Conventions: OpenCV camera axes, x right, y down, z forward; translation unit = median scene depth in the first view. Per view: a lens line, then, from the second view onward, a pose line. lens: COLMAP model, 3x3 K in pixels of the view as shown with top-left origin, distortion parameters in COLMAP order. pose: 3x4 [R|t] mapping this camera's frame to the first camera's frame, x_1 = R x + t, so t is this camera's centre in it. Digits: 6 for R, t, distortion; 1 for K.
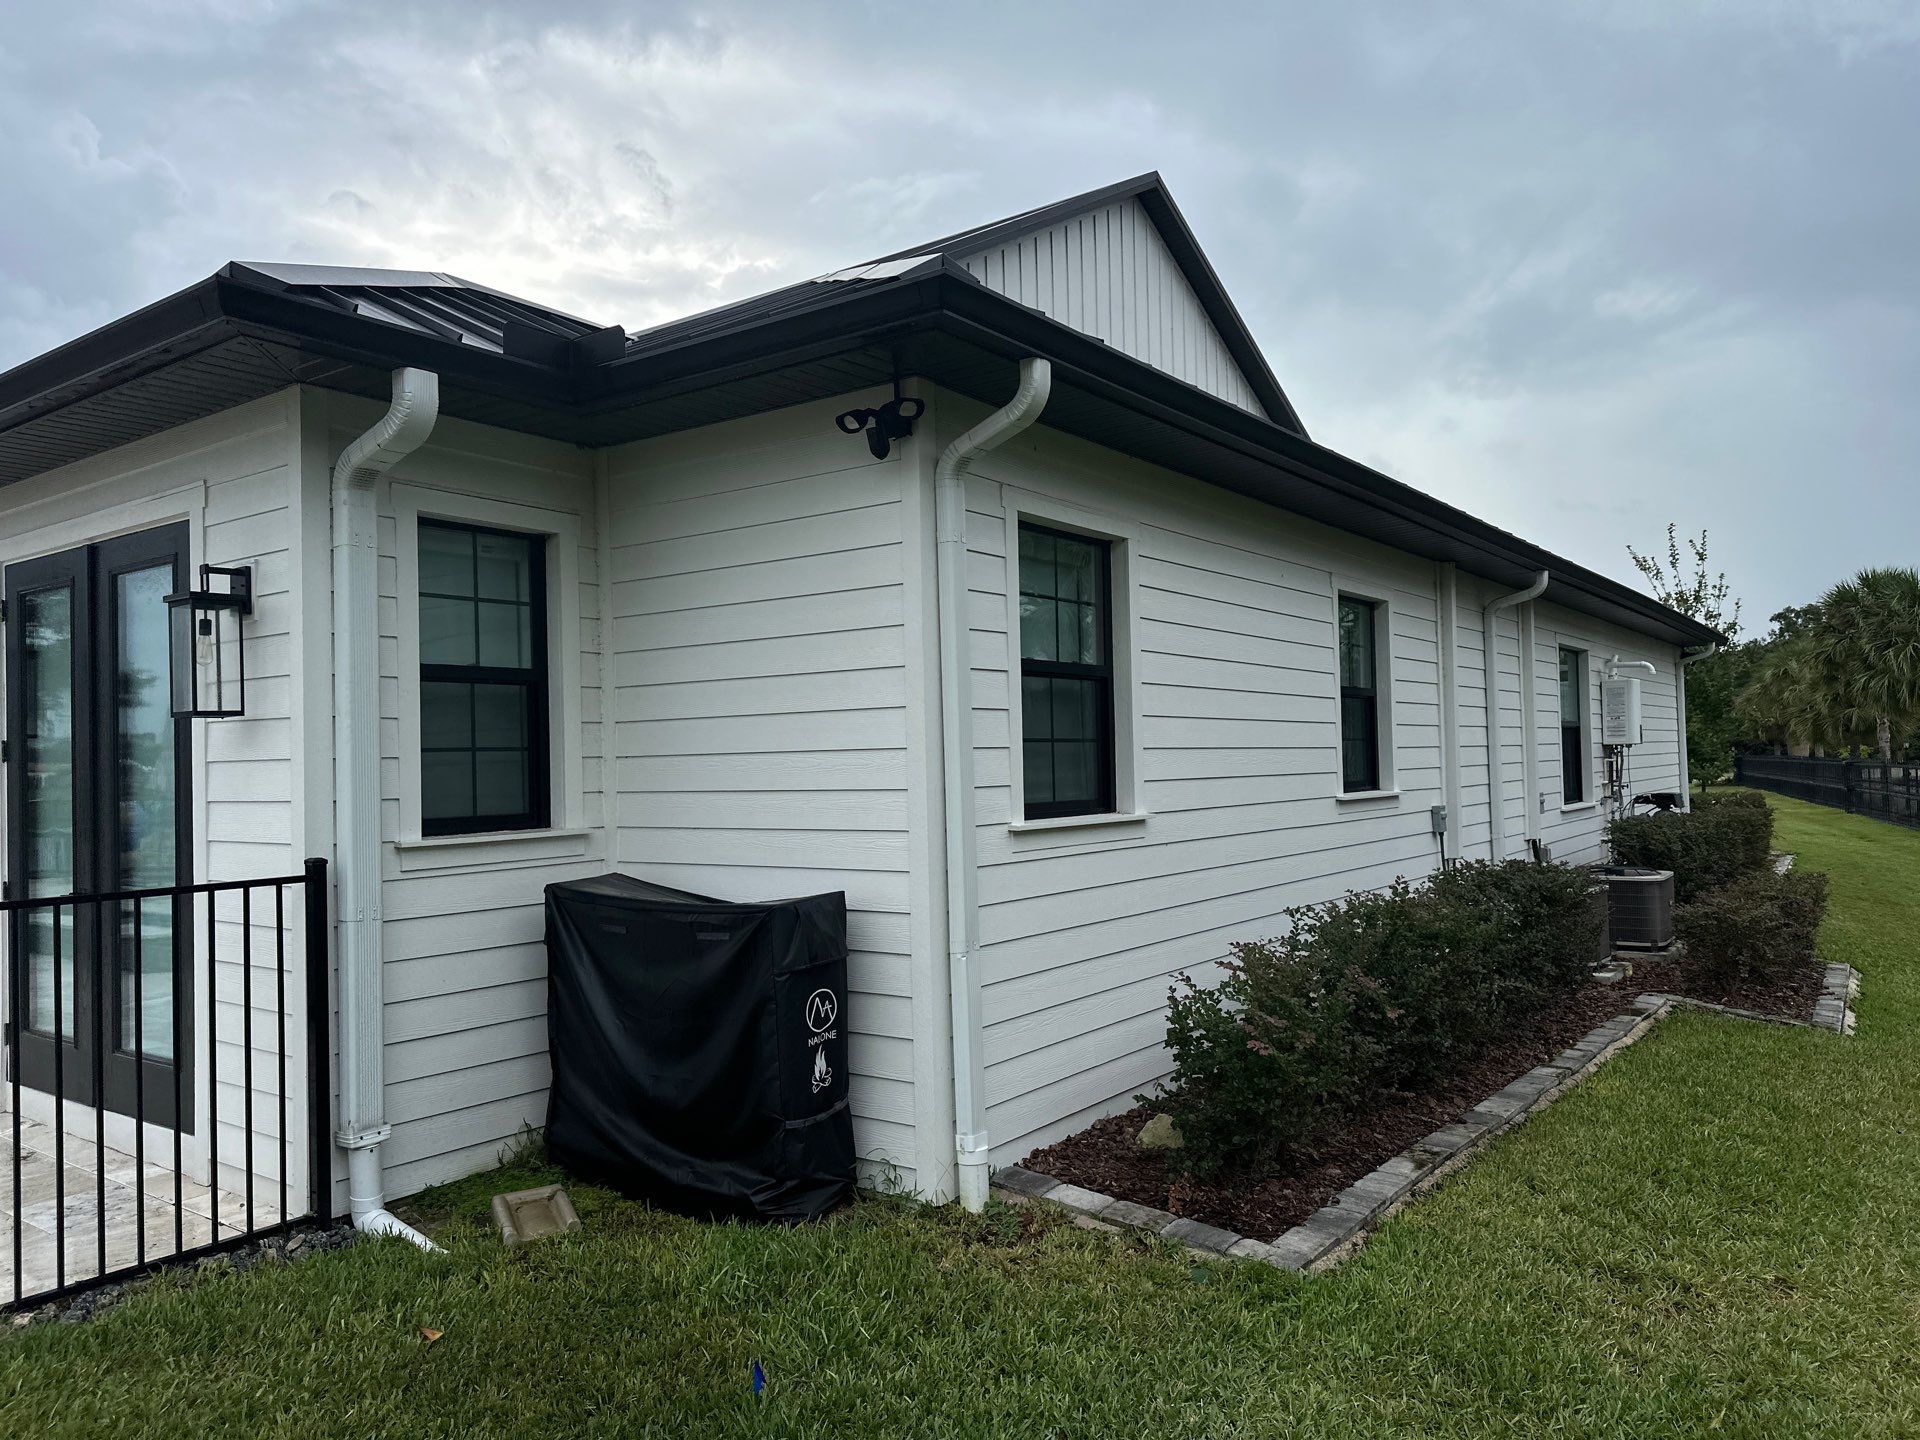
lens RADIAL K [[1320.3, 0, 956.3], [0, 1320.3, 726.1], [0, 0, 1]] dist [0.063241, -0.073434]
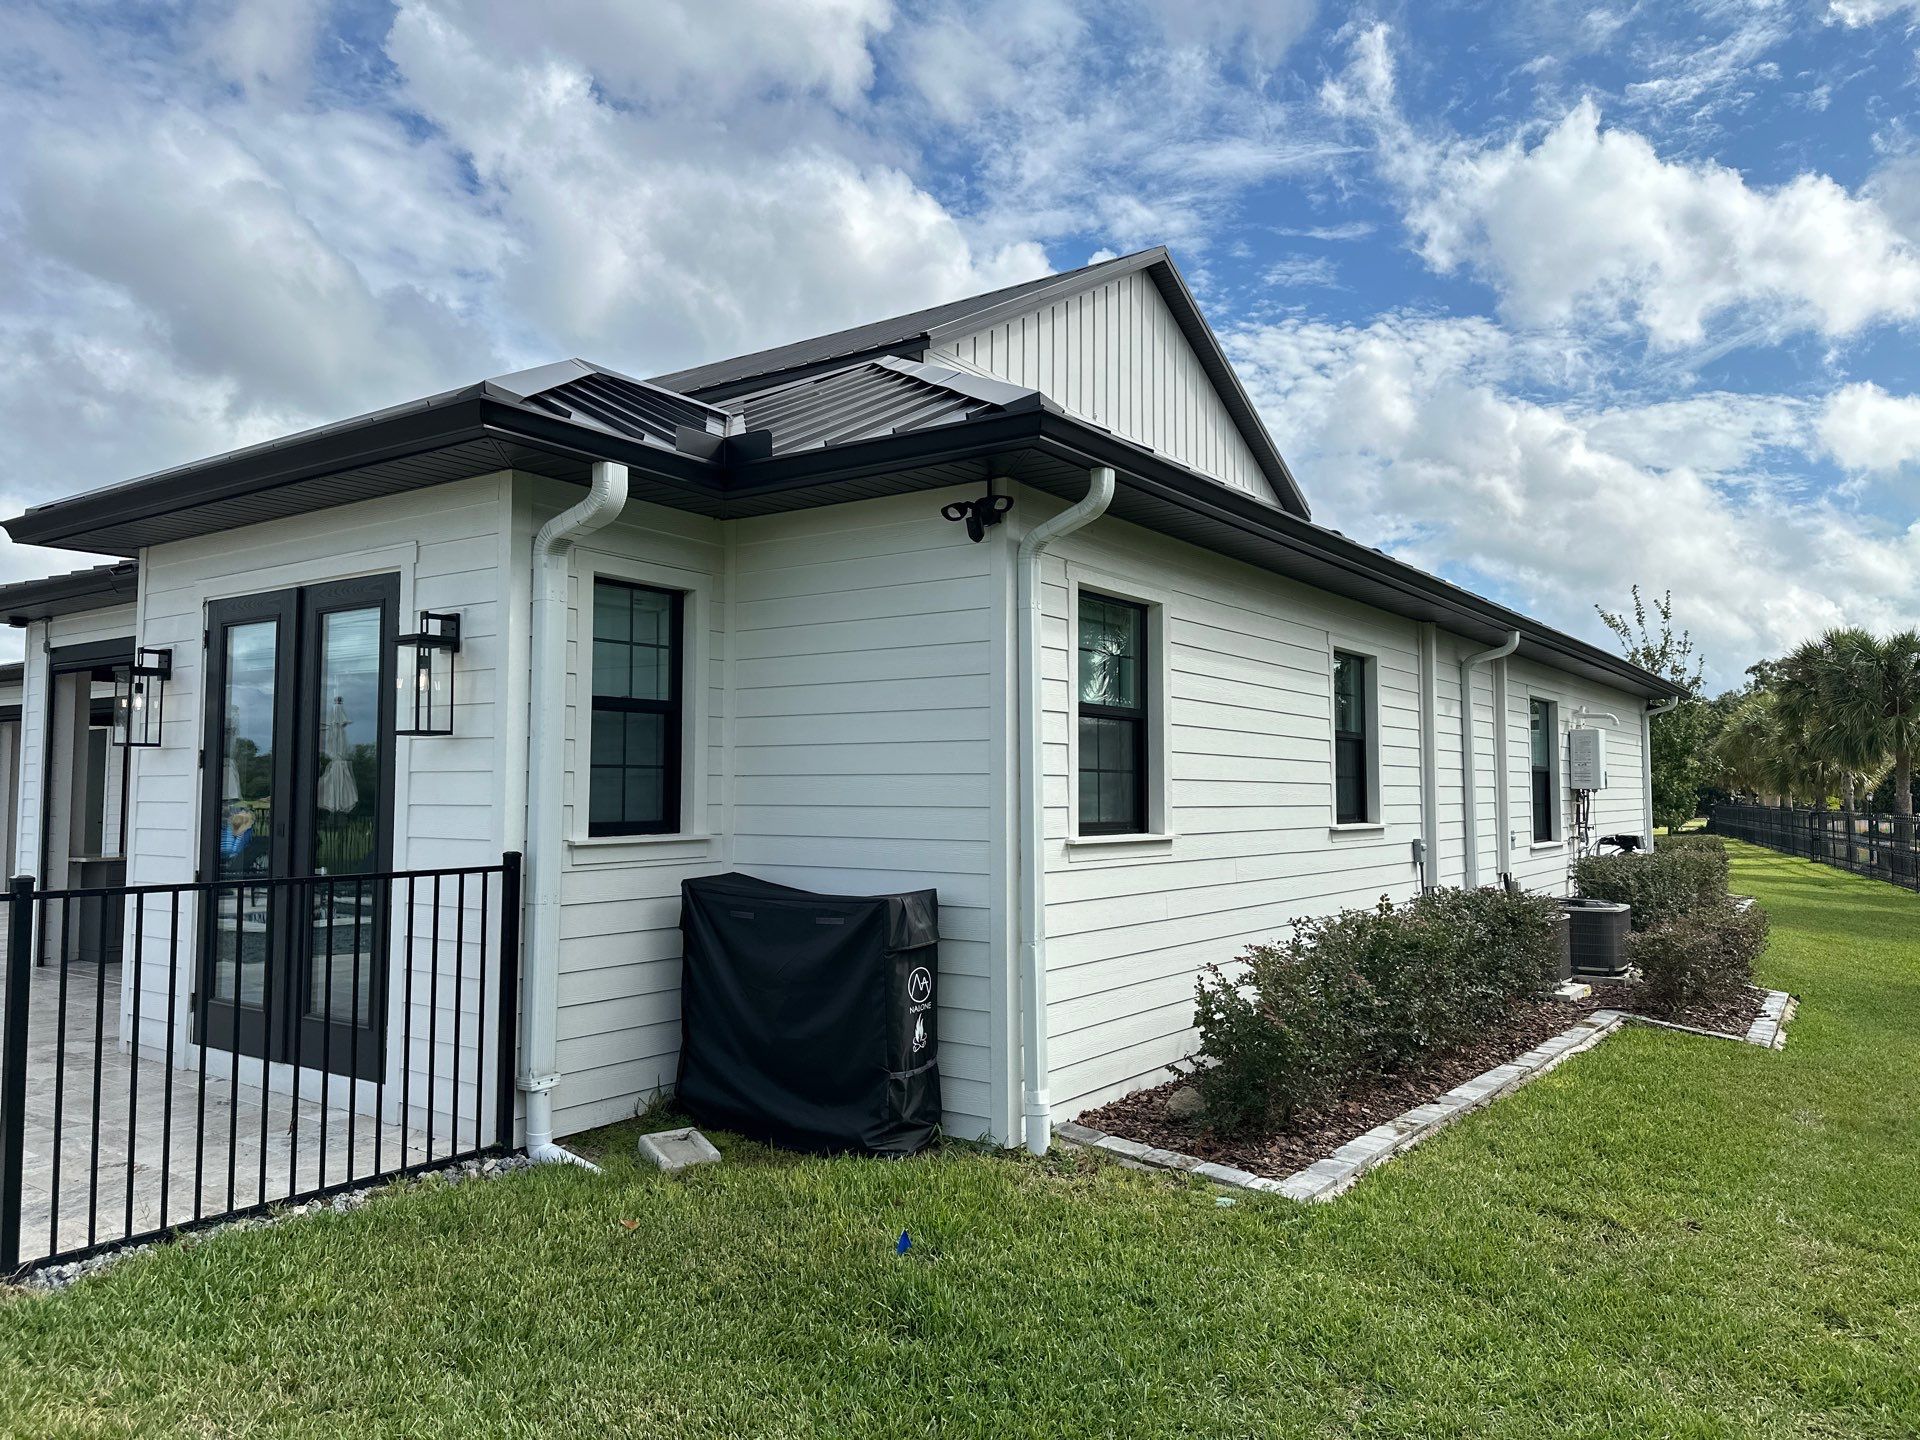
lens RADIAL K [[1320.3, 0, 959.1], [0, 1320.3, 691.8], [0, 0, 1]] dist [0.063241, -0.073434]
pose [[0.999569, 0.026322, 0.012970, -0.077797], [-0.025667, 0.998501, -0.048332, 0.000329], [-0.014223, 0.047978, 0.998747, -0.217444]]
